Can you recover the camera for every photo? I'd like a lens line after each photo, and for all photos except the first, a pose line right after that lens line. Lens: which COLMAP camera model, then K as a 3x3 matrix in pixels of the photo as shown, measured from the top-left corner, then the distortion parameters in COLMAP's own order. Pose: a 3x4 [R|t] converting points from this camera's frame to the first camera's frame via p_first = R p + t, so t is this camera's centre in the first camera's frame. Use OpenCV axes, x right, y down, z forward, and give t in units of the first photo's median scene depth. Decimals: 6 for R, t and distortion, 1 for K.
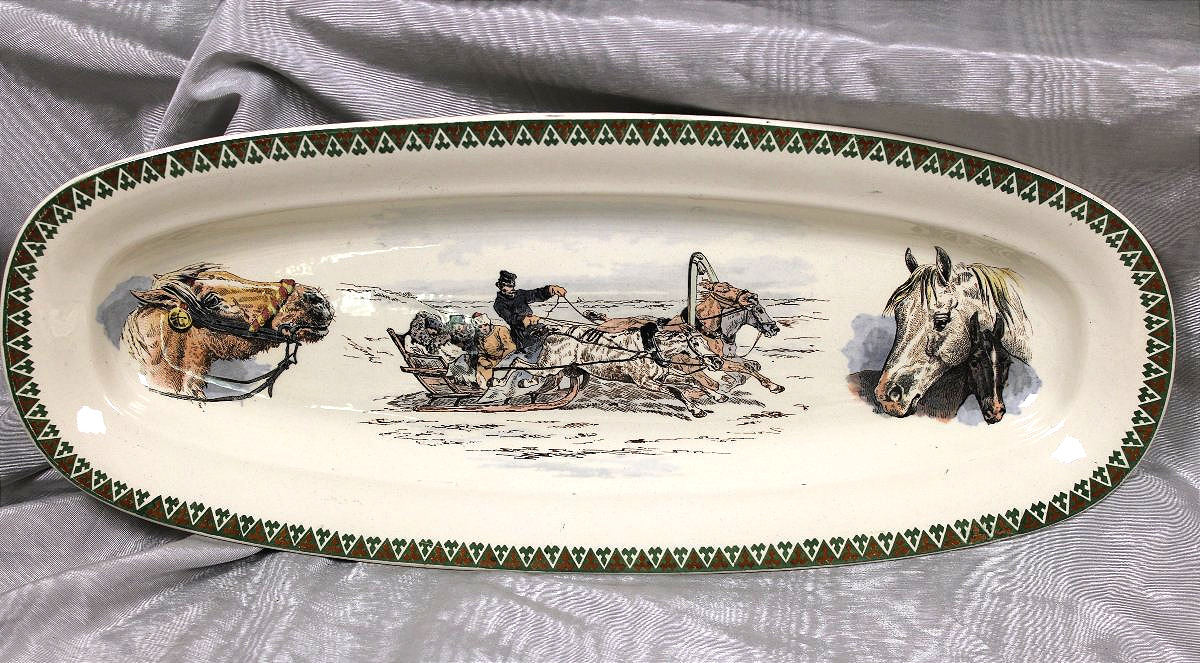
lens RADIAL K [[1898.3, 0, 596.7], [0, 1898.3, 411.9], [0, 0, 1]] dist [-0.029597, 0.024349]
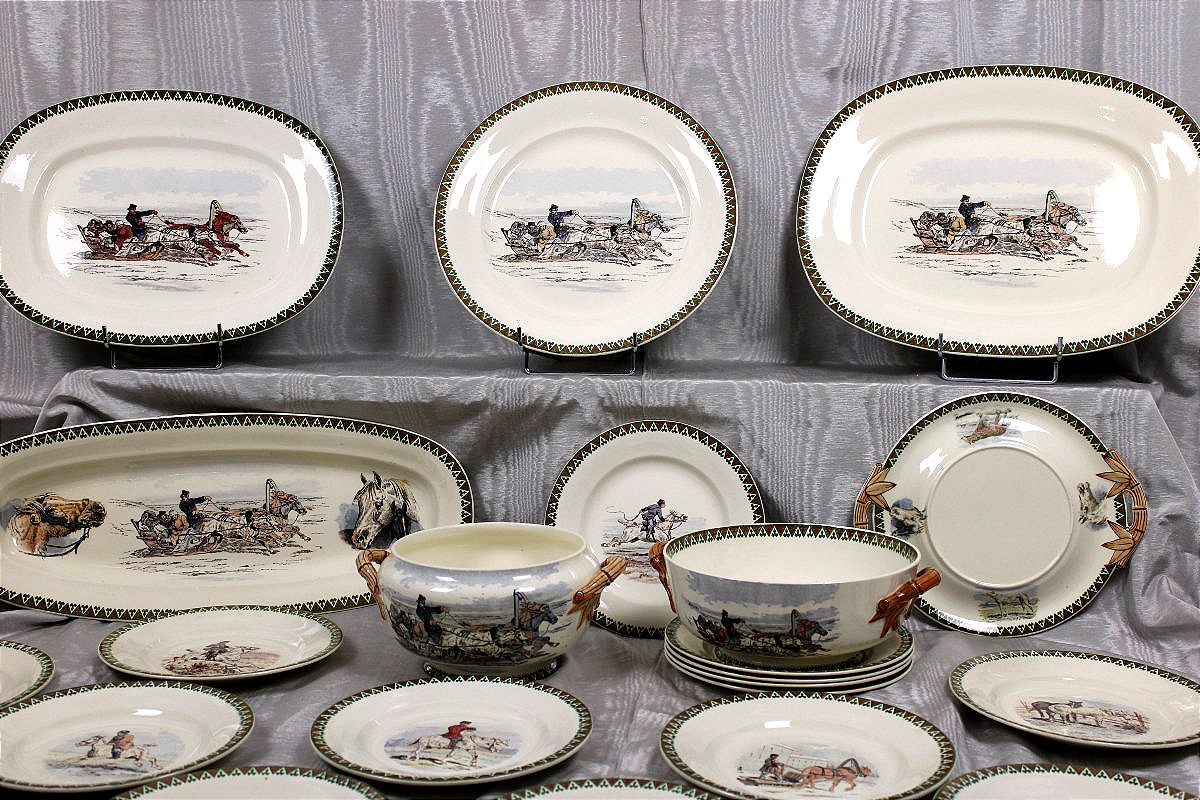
lens RADIAL K [[1459.1, 0, 600.0], [0, 1459.1, 400.0], [0, 0, 1]] dist [-0.101533, 0.166658]
pose [[0.989631, -0.026792, 0.141110, 0.201054], [0.077836, 0.925718, -0.370119, 0.502337], [-0.120712, 0.377265, 0.918205, -0.685535]]
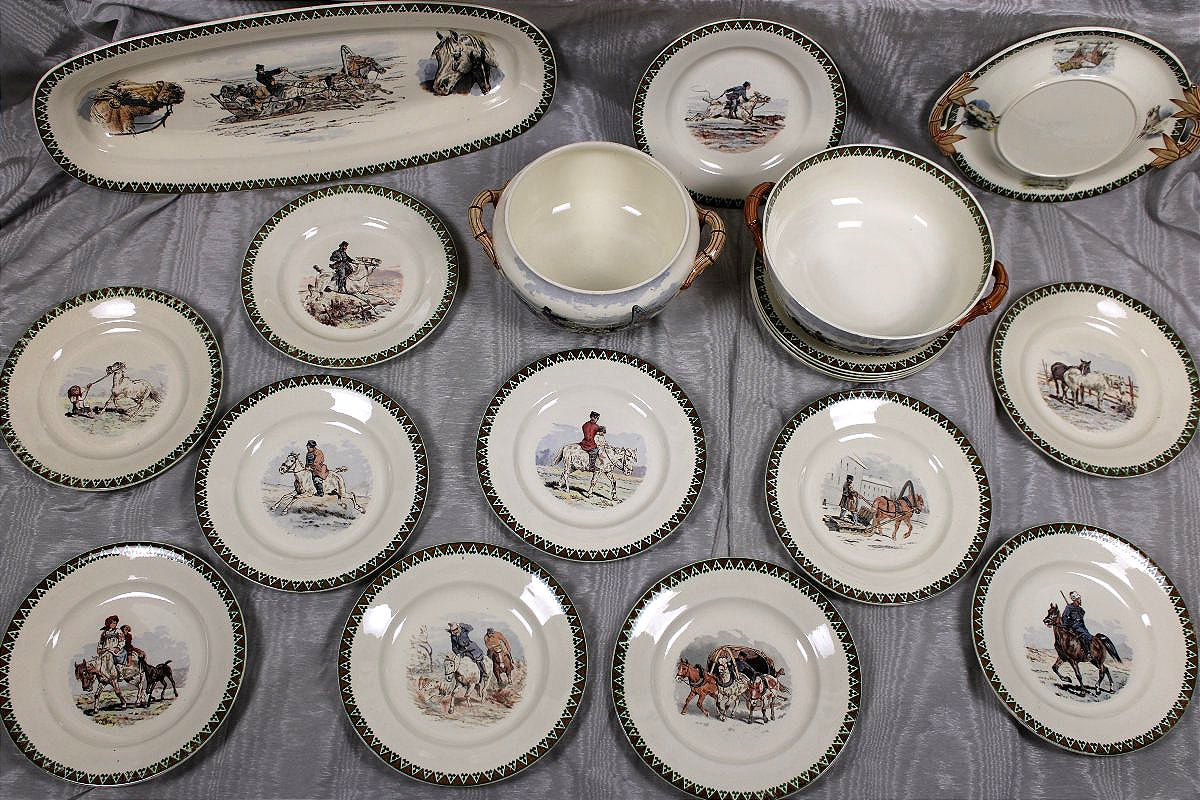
lens RADIAL K [[1233.6, 0, 600.0], [0, 1233.6, 400.0], [0, 0, 1]] dist [-0.132077, 0.148049]
pose [[0.977966, -0.170983, 0.119784, 0.104139], [0.075618, 0.824931, 0.560152, -0.509772], [-0.194590, -0.538752, 0.819684, -0.440635]]
